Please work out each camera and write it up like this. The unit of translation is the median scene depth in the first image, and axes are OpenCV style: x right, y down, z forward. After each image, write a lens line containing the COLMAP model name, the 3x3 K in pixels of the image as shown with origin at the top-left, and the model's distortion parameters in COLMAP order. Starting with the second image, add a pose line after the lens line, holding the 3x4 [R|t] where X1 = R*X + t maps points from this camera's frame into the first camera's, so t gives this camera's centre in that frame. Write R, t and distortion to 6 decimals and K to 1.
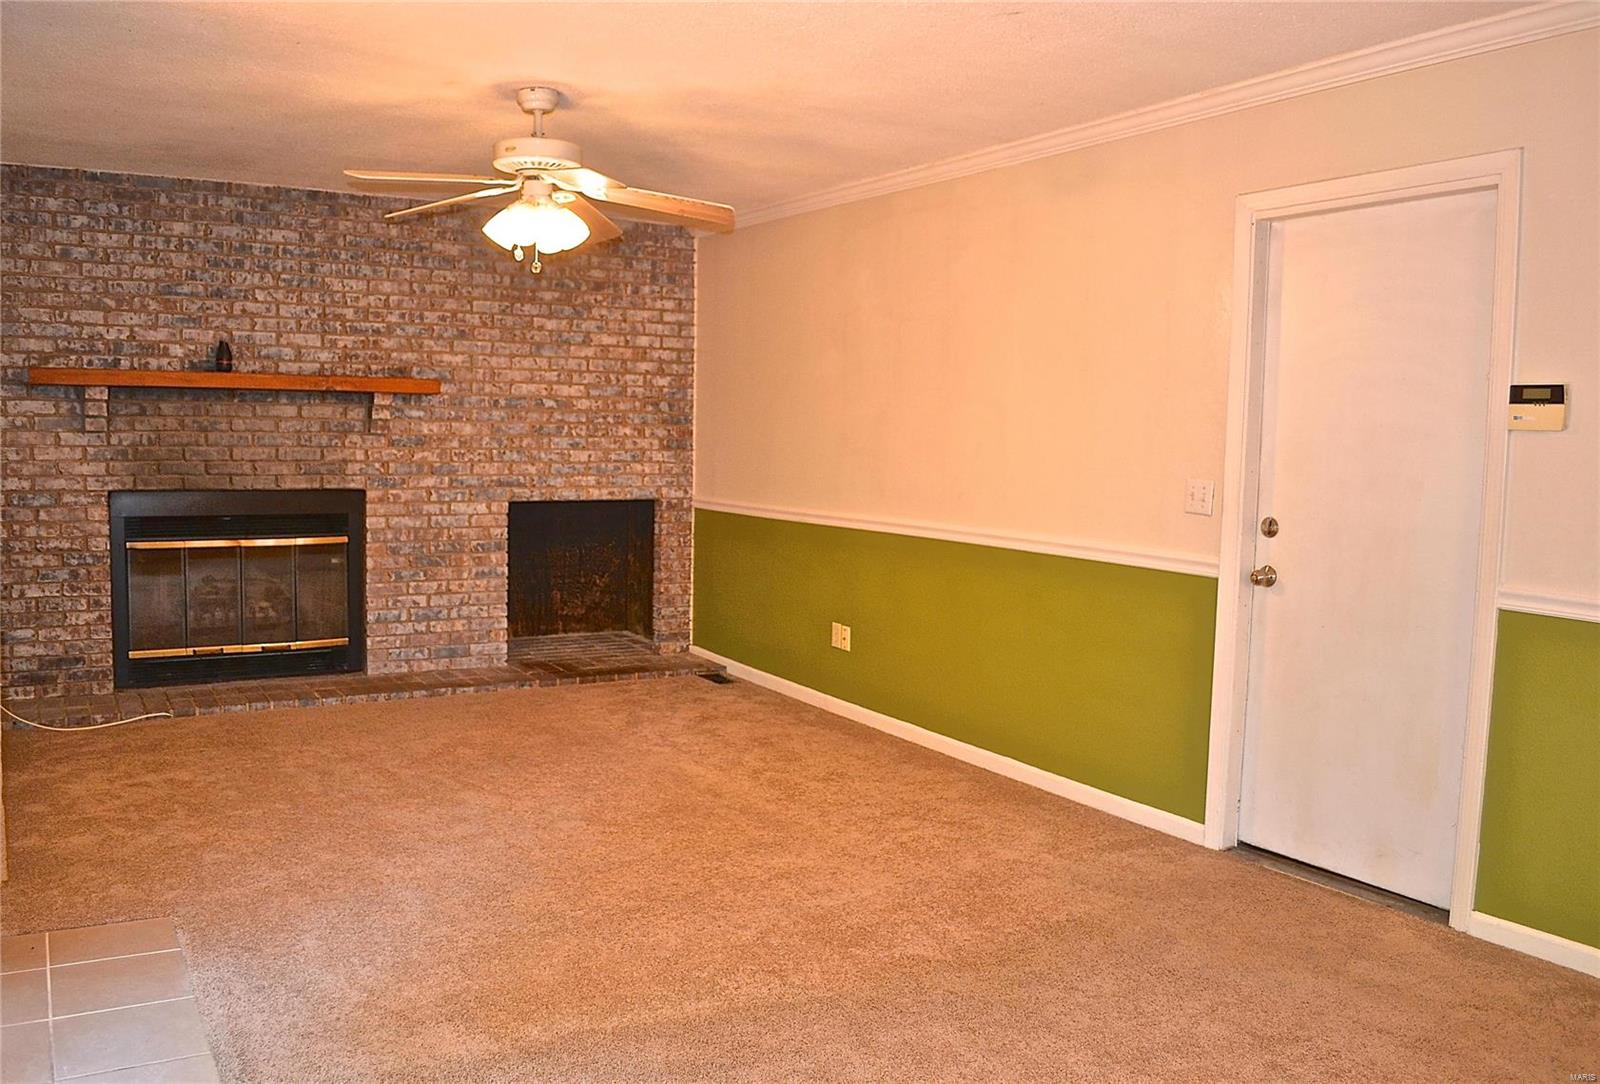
lens RADIAL K [[1296.1, 0, 800.0], [0, 1296.1, 542.0], [0, 0, 1]] dist [-0.077935, 0.003374]
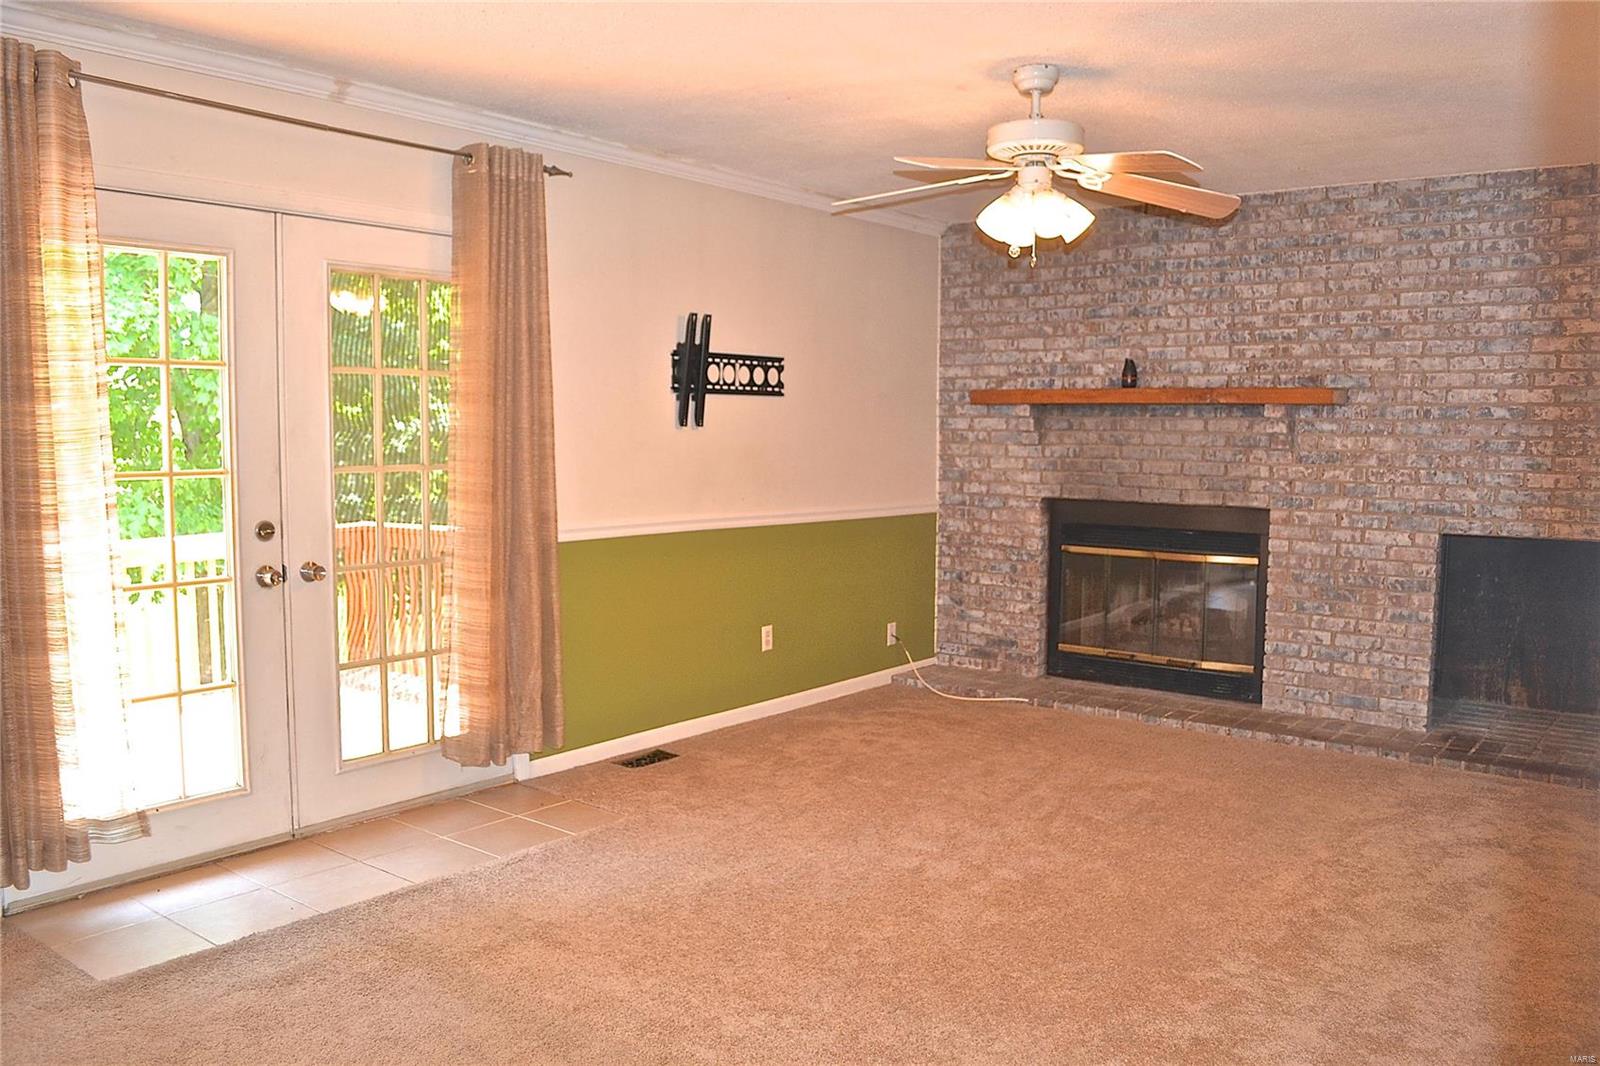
lens RADIAL K [[1278.1, 0, 795.6], [0, 1278.1, 535.0], [0, 0, 1]] dist [-0.082305, 0.009238]
pose [[0.361497, 0.060422, -0.930413, 0.392423], [-0.083952, 0.995954, 0.032060, -0.023007], [0.928586, 0.066521, 0.365107, 0.353860]]
